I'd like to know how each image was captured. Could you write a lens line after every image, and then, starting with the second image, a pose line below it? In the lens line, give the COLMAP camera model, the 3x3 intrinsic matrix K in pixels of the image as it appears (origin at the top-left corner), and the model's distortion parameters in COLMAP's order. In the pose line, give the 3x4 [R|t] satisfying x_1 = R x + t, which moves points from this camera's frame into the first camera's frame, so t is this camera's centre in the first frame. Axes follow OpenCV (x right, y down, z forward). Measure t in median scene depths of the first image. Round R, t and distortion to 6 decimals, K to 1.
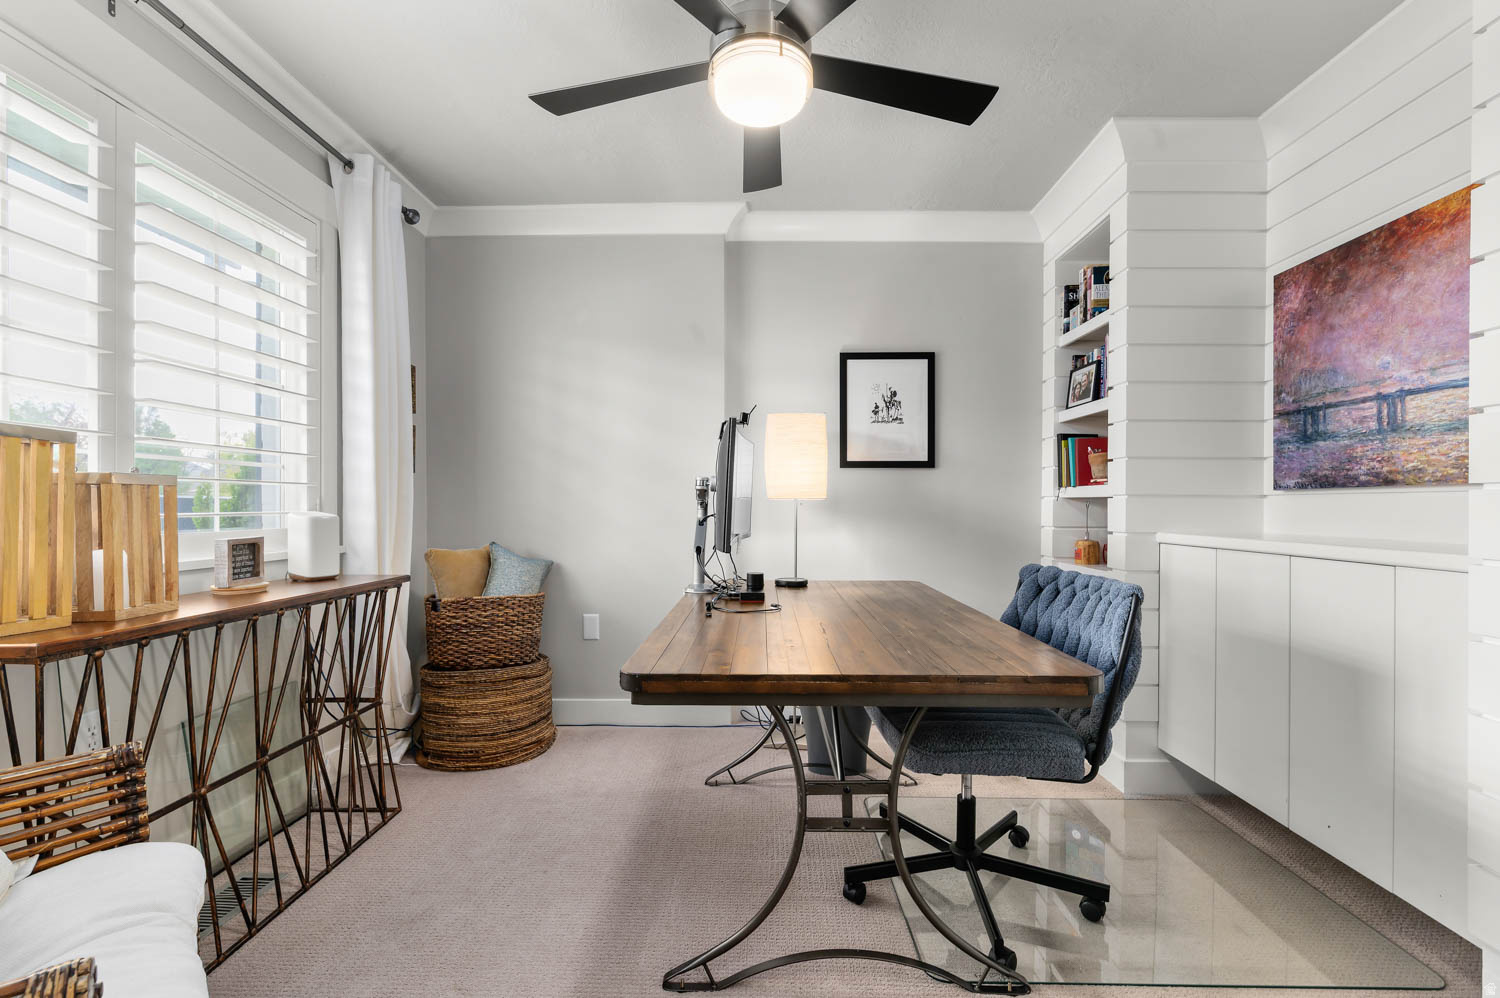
lens RADIAL K [[643.6, 0, 755.7], [0, 643.6, 516.4], [0, 0, 1]] dist [-0.000050, -0.000177]
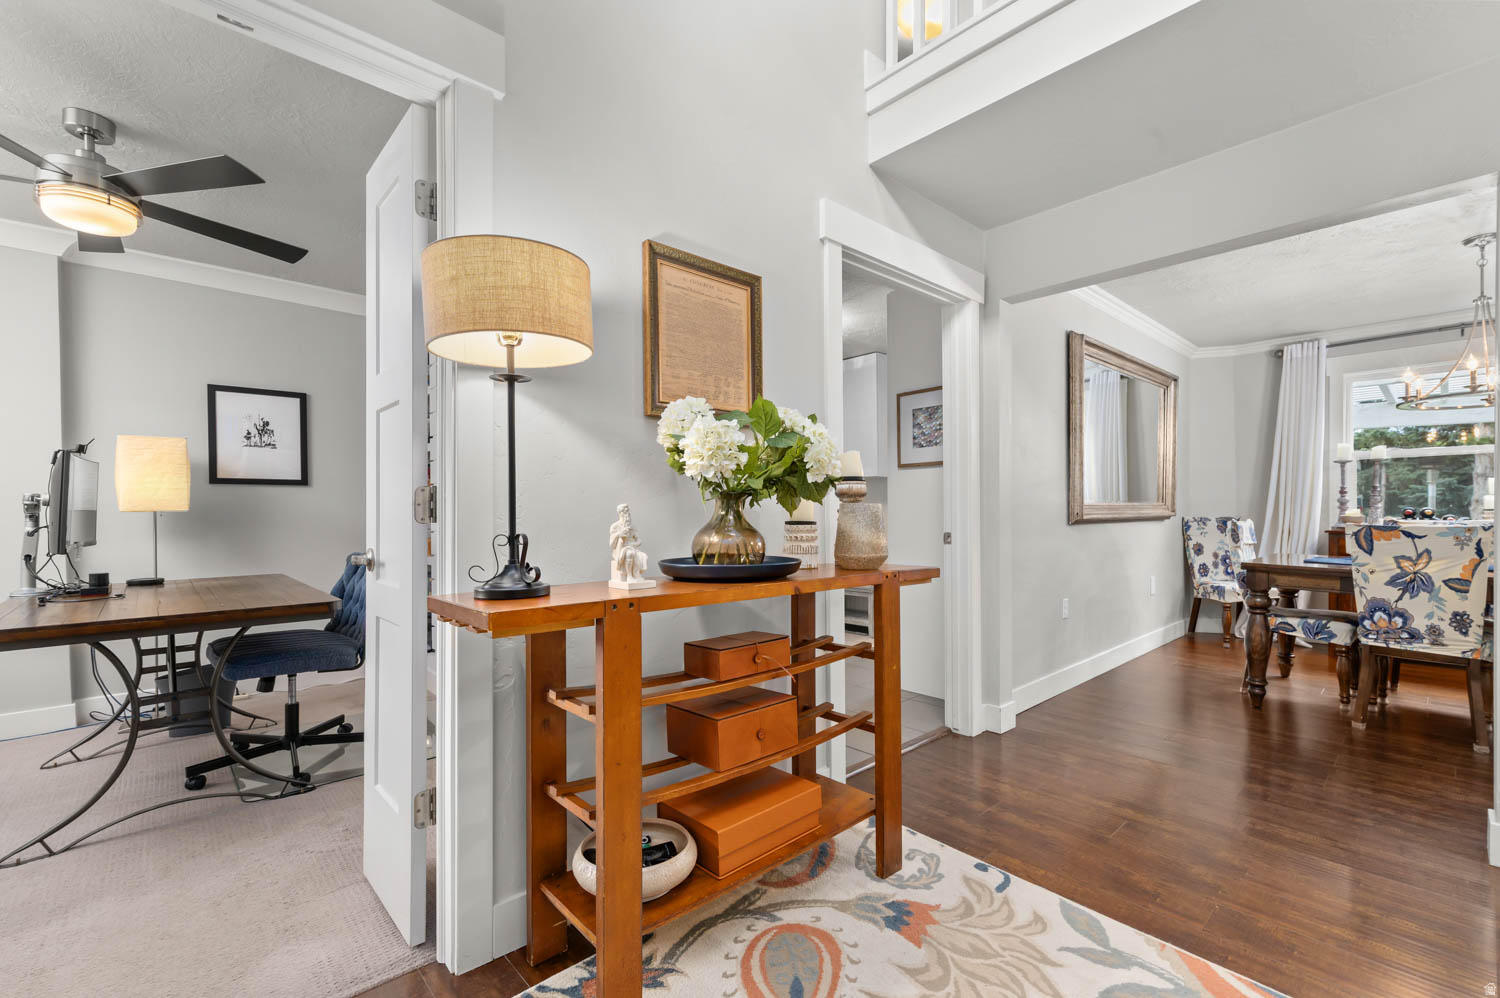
lens RADIAL K [[643.6, 0, 755.7], [0, 643.6, 516.4], [0, 0, 1]] dist [-0.000050, -0.000177]
pose [[0.723969, -0.012321, 0.689722, 0.058832], [0.019620, 0.999804, -0.002734, 0.008934], [-0.689553, 0.015512, 0.724069, -0.709439]]
